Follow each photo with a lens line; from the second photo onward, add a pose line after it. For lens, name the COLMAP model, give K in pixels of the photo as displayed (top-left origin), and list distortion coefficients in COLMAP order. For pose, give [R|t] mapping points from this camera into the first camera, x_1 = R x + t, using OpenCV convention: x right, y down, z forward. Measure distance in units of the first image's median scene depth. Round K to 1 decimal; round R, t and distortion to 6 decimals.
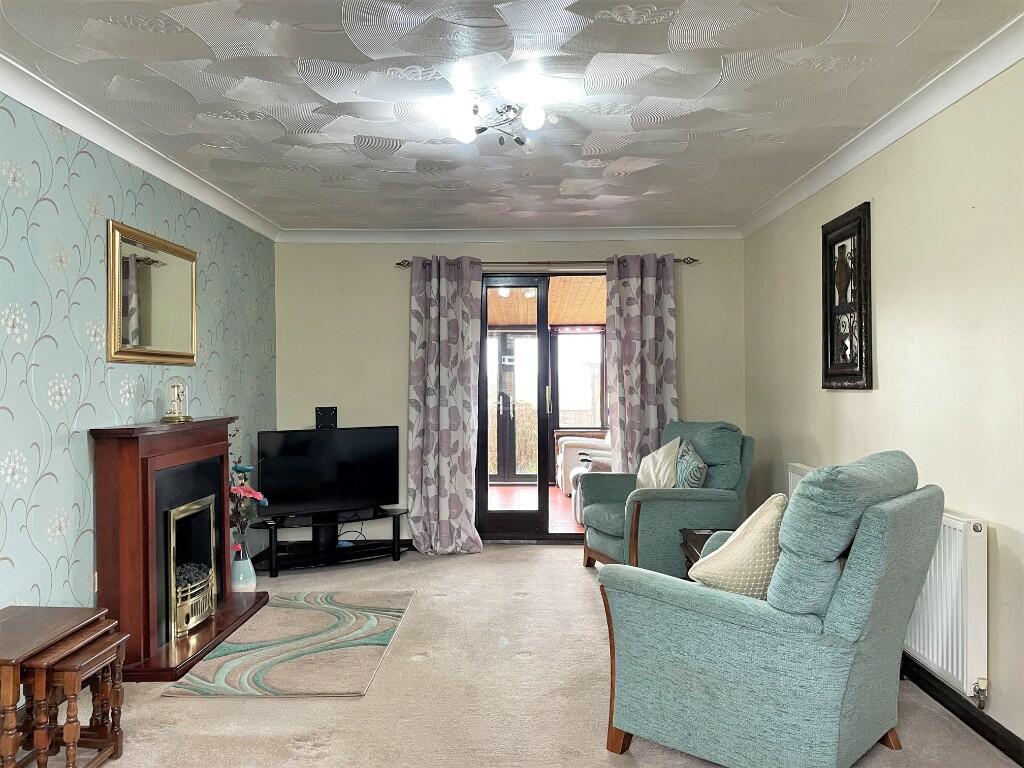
lens RADIAL K [[775.6, 0, 513.7], [0, 775.6, 388.3], [0, 0, 1]] dist [0.117661, -0.130940]
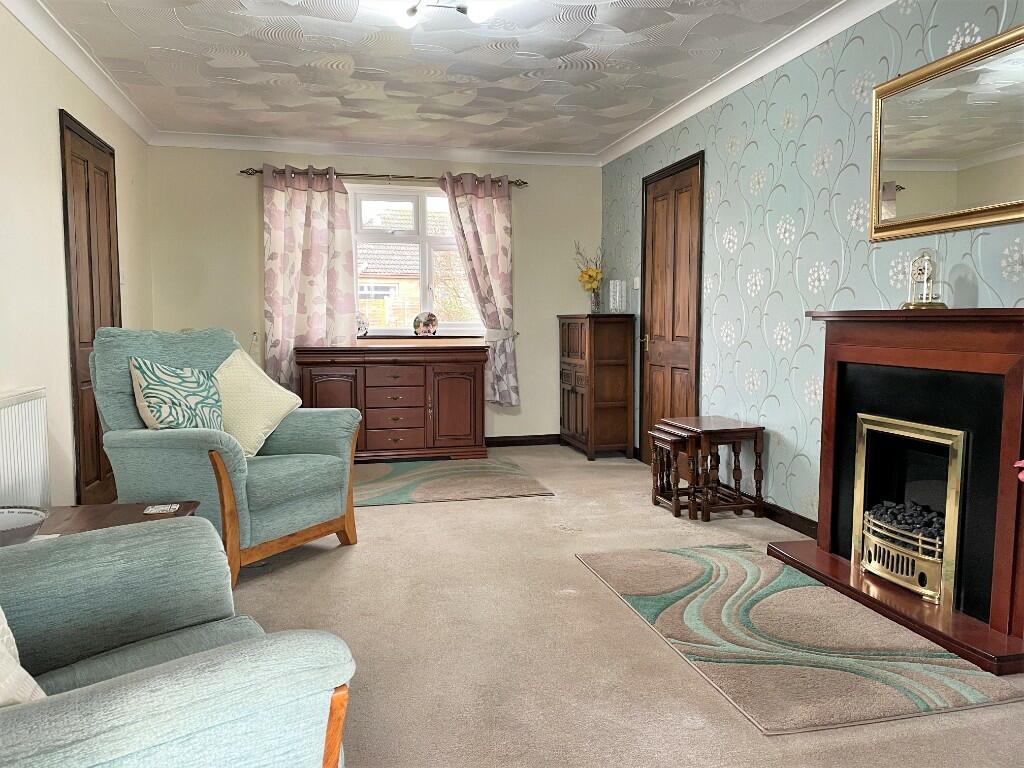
lens RADIAL K [[775.6, 0, 513.7], [0, 775.6, 388.3], [0, 0, 1]] dist [0.117661, -0.130940]
pose [[-0.970291, 0.023982, -0.240750, 0.138101], [-0.000149, 0.995016, 0.099719, 0.046190], [0.241941, 0.096792, -0.965451, 1.851221]]
